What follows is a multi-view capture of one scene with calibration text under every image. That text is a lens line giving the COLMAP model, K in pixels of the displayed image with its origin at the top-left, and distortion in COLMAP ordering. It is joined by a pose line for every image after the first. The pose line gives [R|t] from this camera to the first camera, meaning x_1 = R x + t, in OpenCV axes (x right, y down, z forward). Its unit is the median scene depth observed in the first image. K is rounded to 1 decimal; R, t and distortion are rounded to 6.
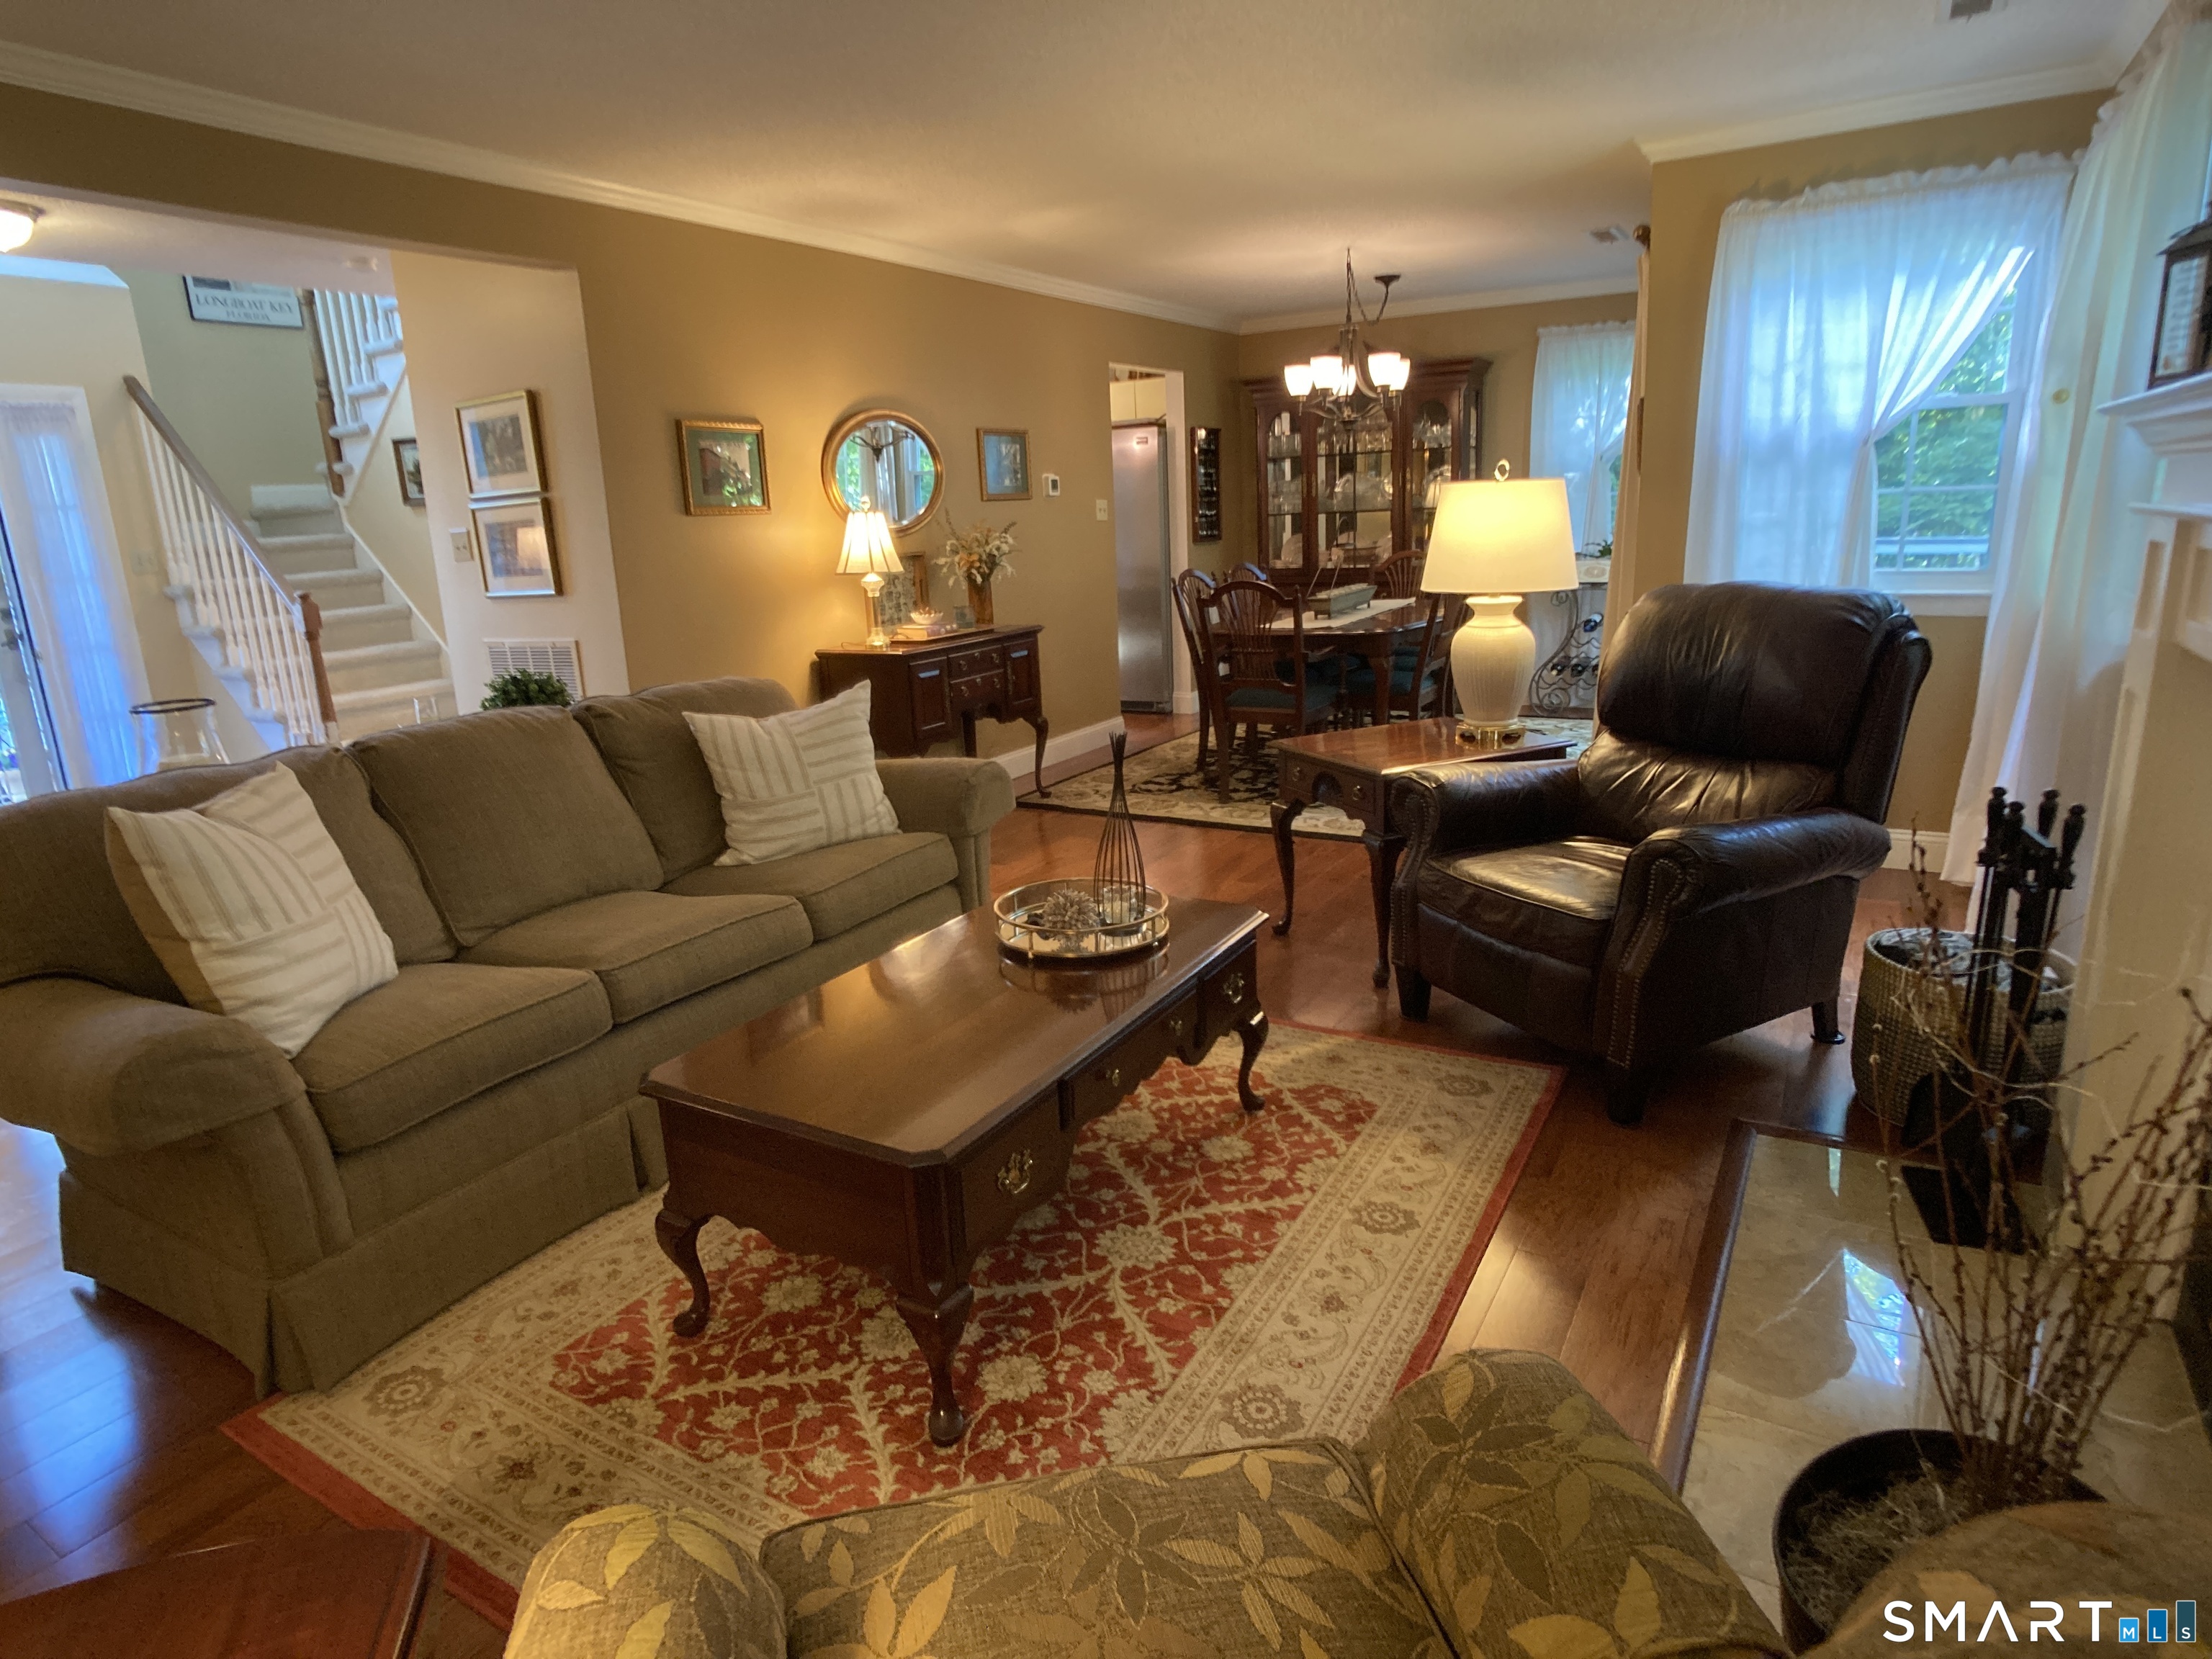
lens RADIAL K [[1266.4, 0, 1106.0], [0, 1266.4, 829.5], [0, 0, 1]] dist [-0.021134, 0.003376]
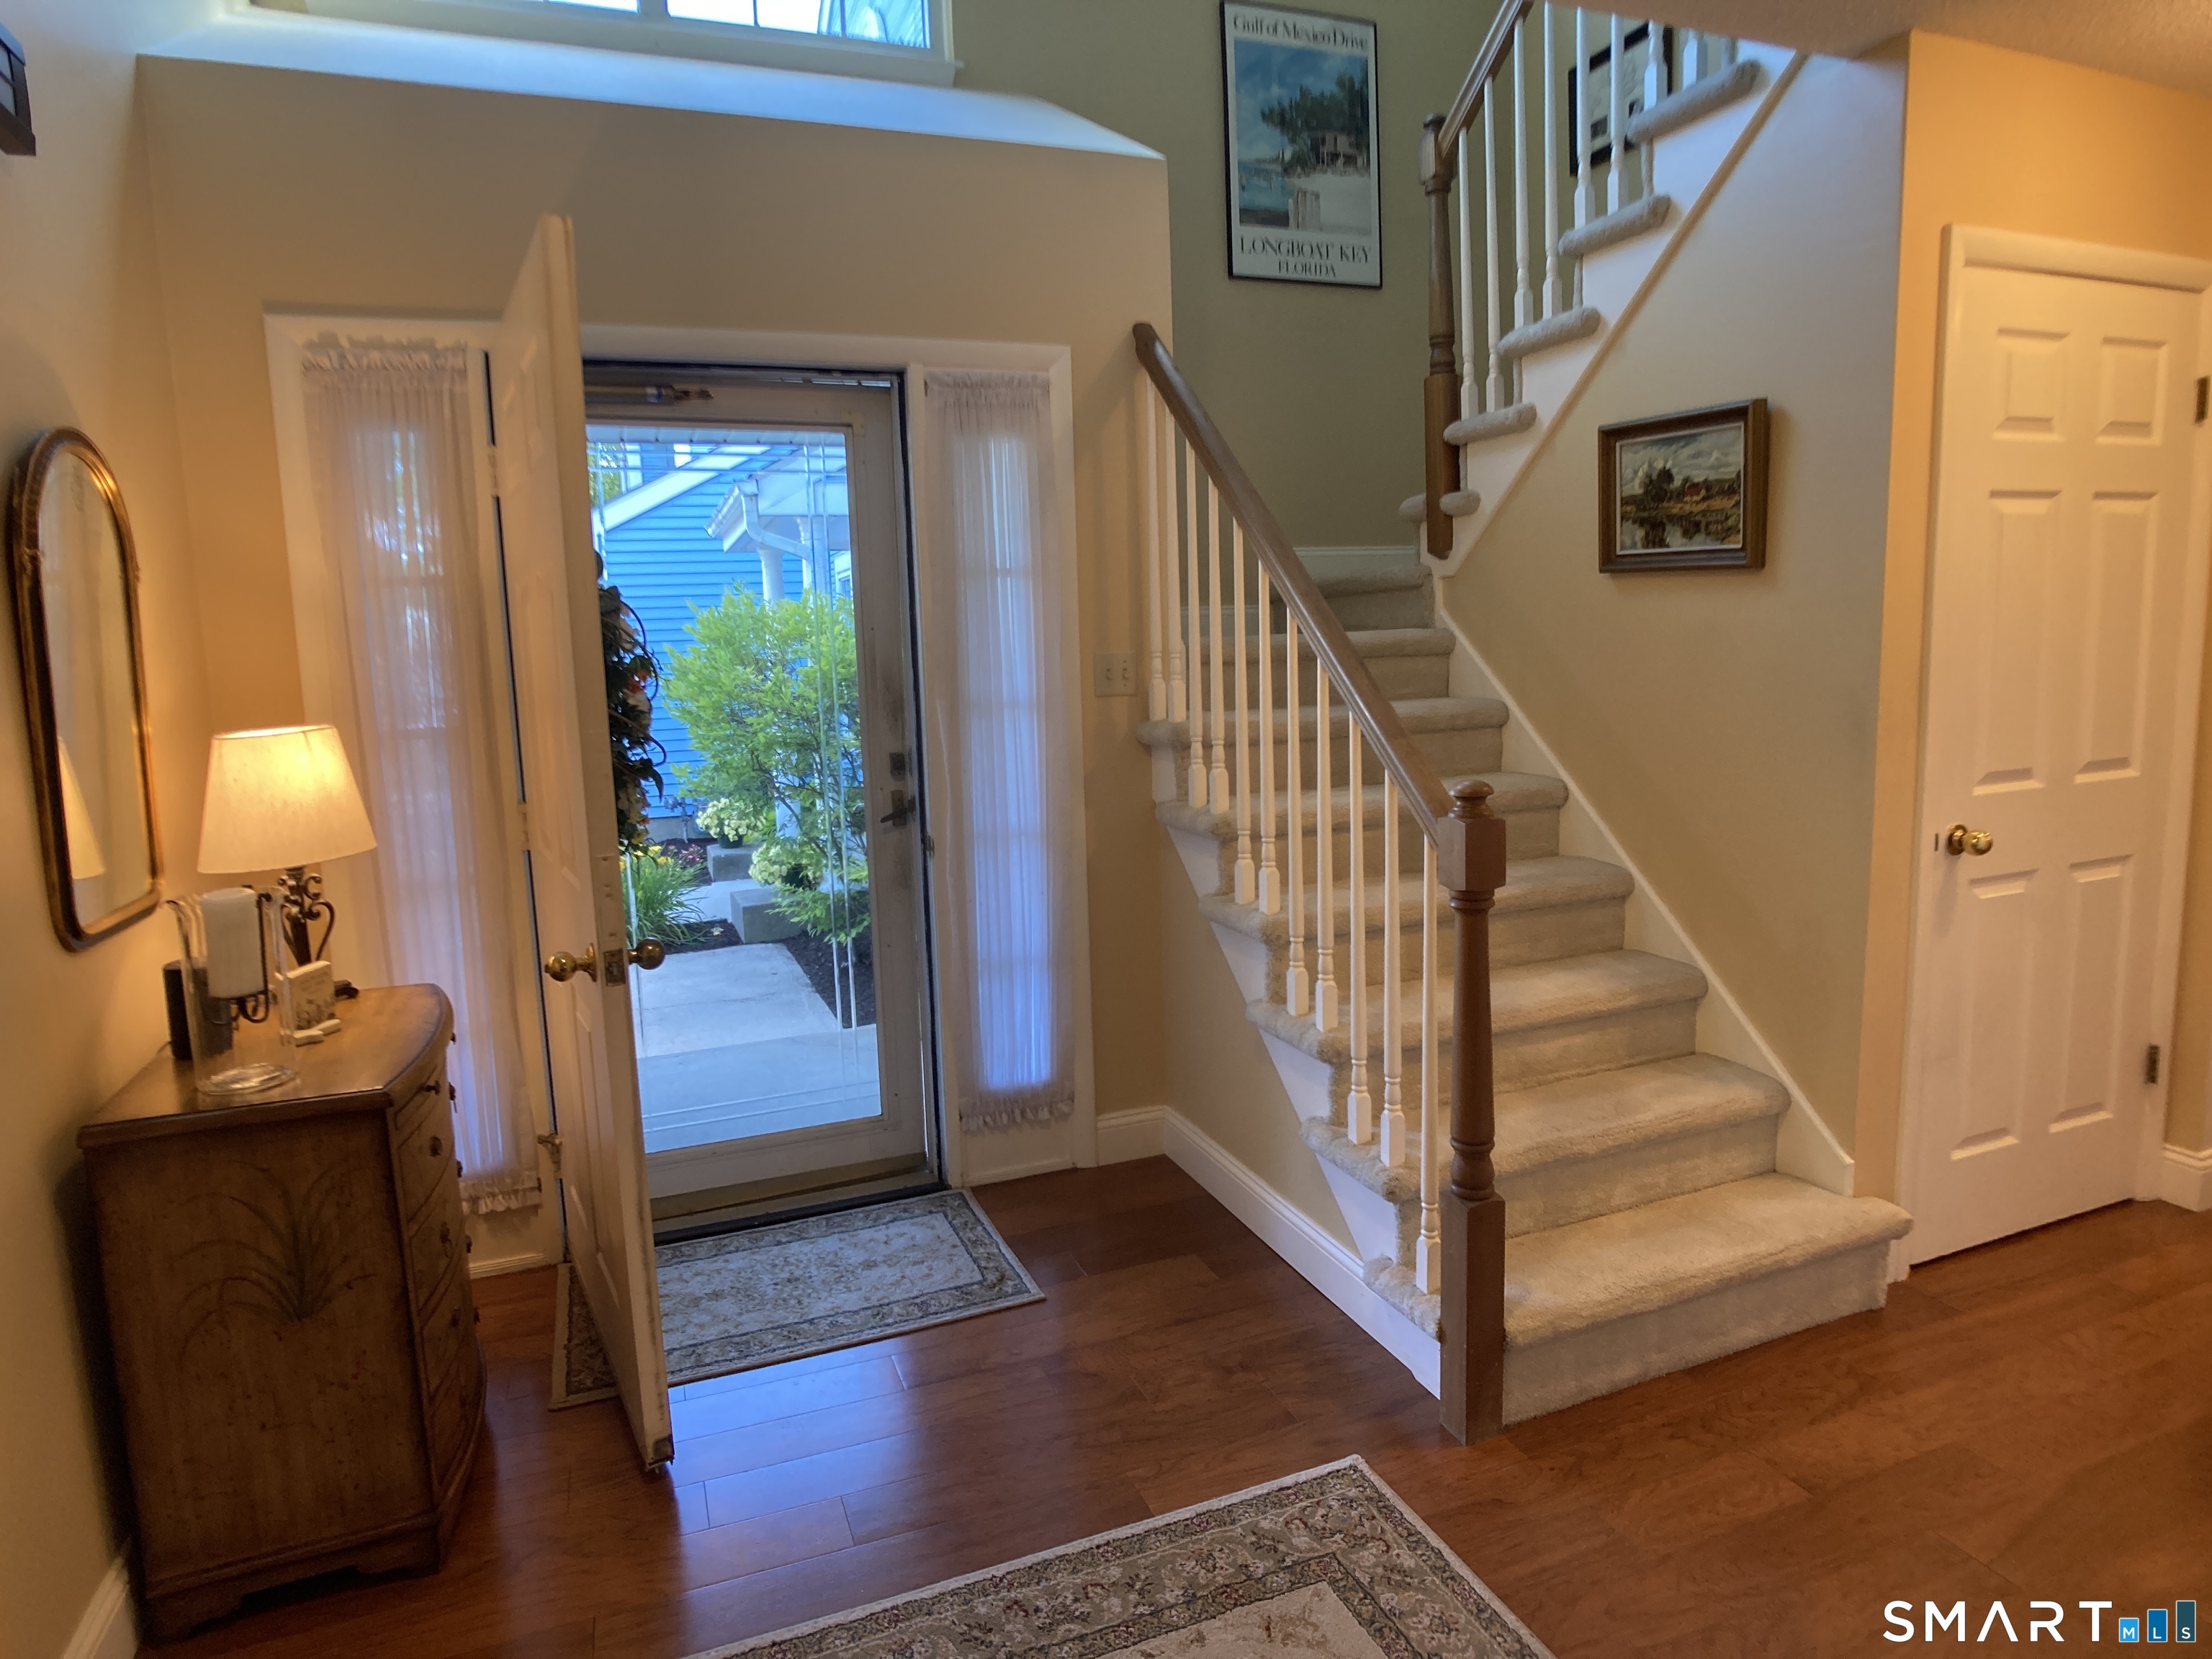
lens RADIAL K [[1266.4, 0, 1106.0], [0, 1266.4, 829.5], [0, 0, 1]] dist [-0.021134, 0.003376]
pose [[0.806778, 0.107852, -0.580928, -0.416207], [-0.147942, 0.988754, -0.021891, -0.125837], [0.572034, 0.103605, 0.813660, 0.521459]]
